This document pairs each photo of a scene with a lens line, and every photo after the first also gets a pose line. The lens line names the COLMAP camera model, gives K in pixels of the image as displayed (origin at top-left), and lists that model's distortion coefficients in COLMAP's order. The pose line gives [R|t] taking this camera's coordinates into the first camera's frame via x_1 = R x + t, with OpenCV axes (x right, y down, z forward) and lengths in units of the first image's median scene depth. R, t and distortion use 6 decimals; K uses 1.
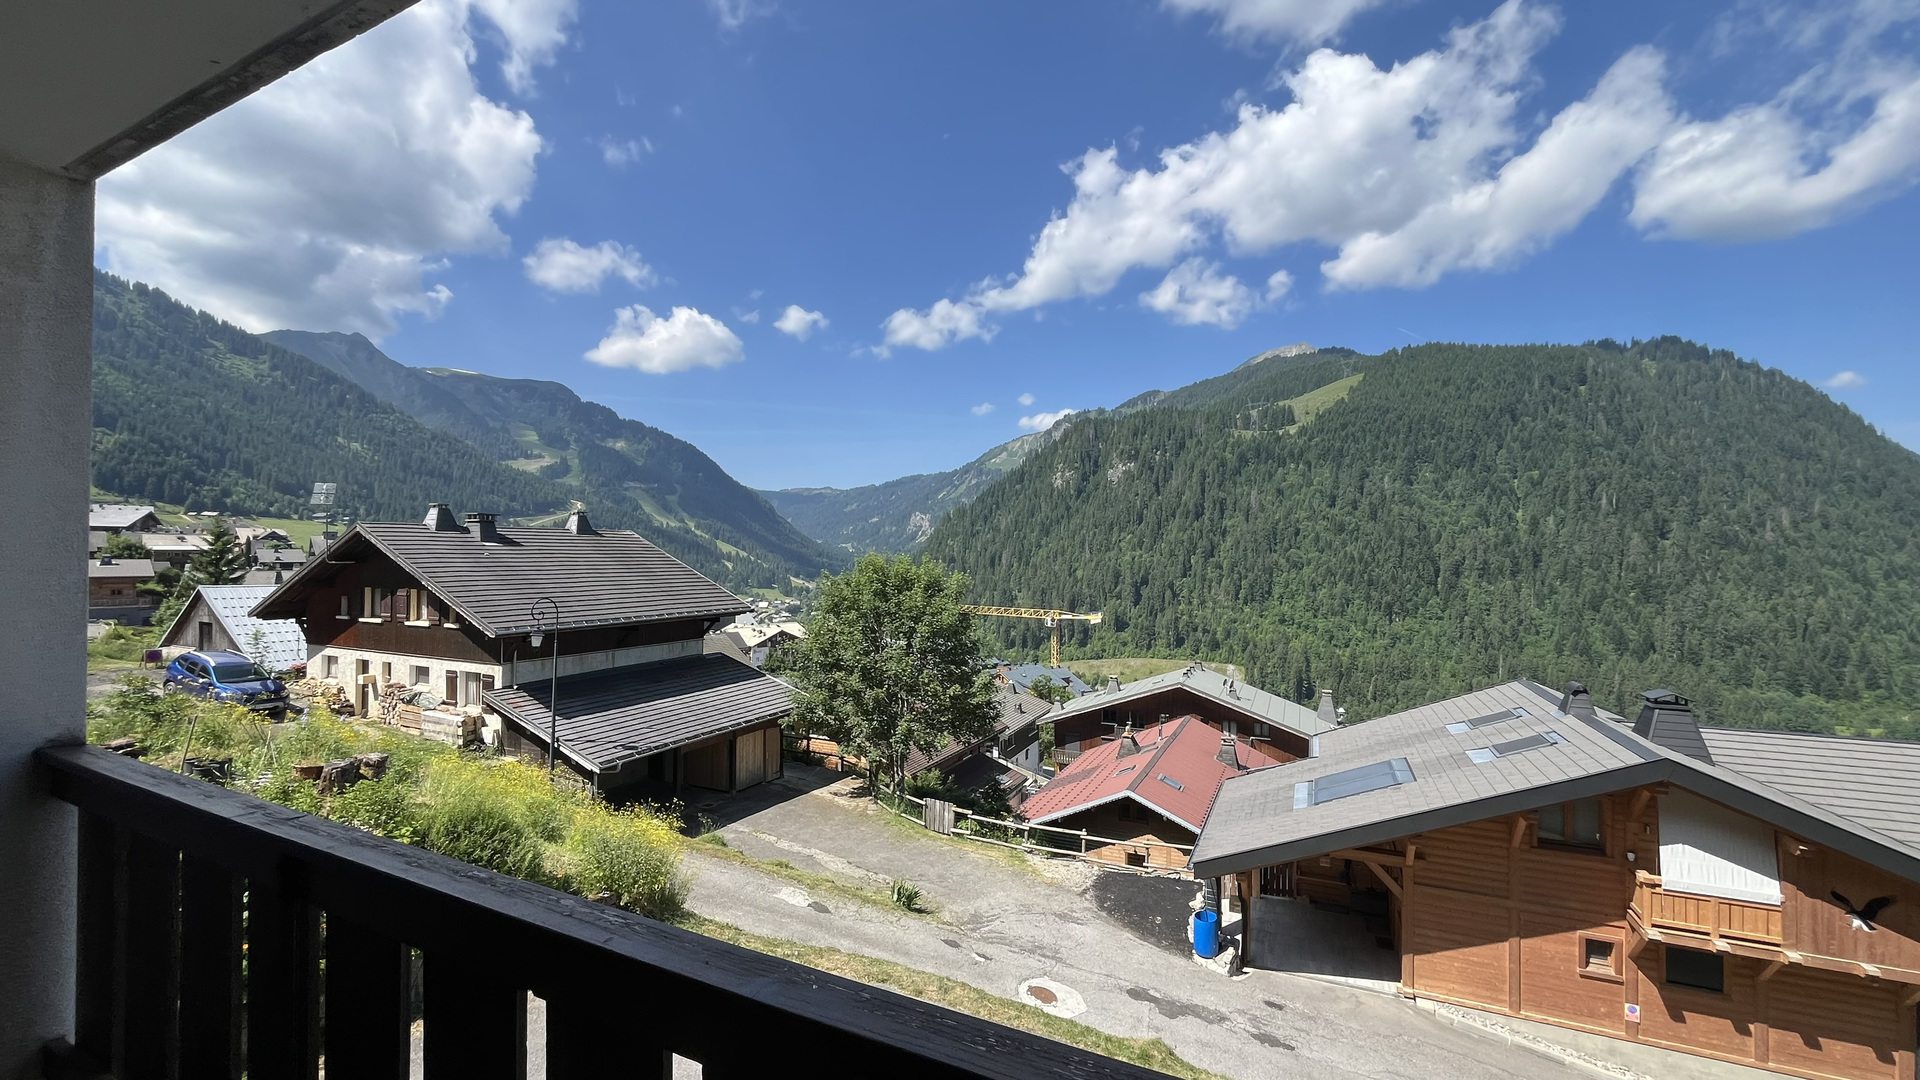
lens RADIAL K [[773.9, 0, 957.2], [0, 773.9, 545.4], [0, 0, 1]] dist [-0.002449, -0.000529]
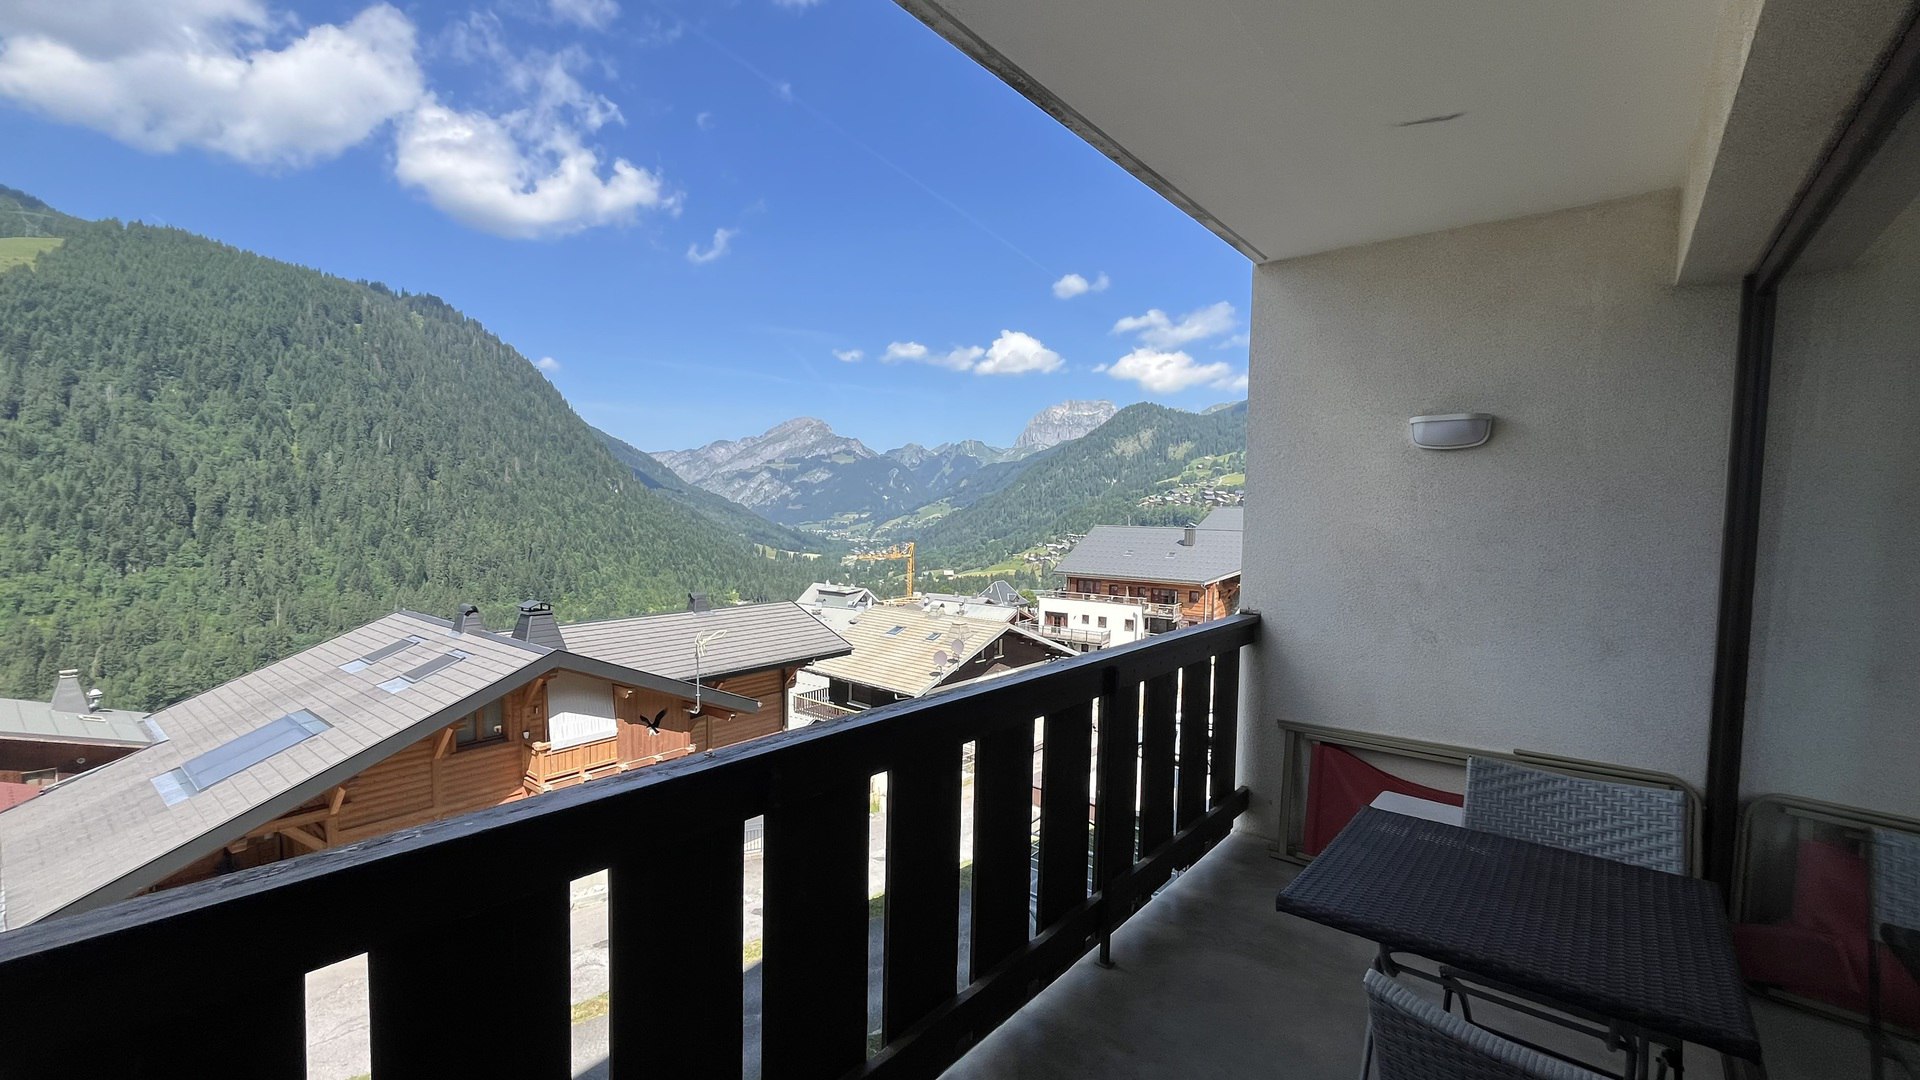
lens RADIAL K [[773.9, 0, 957.2], [0, 773.9, 545.4], [0, 0, 1]] dist [-0.002449, -0.000529]
pose [[0.229042, -0.051407, 0.972058, -0.161828], [-0.027715, 0.997855, 0.059302, 0.003948], [-0.973022, -0.040523, 0.227126, 0.049298]]
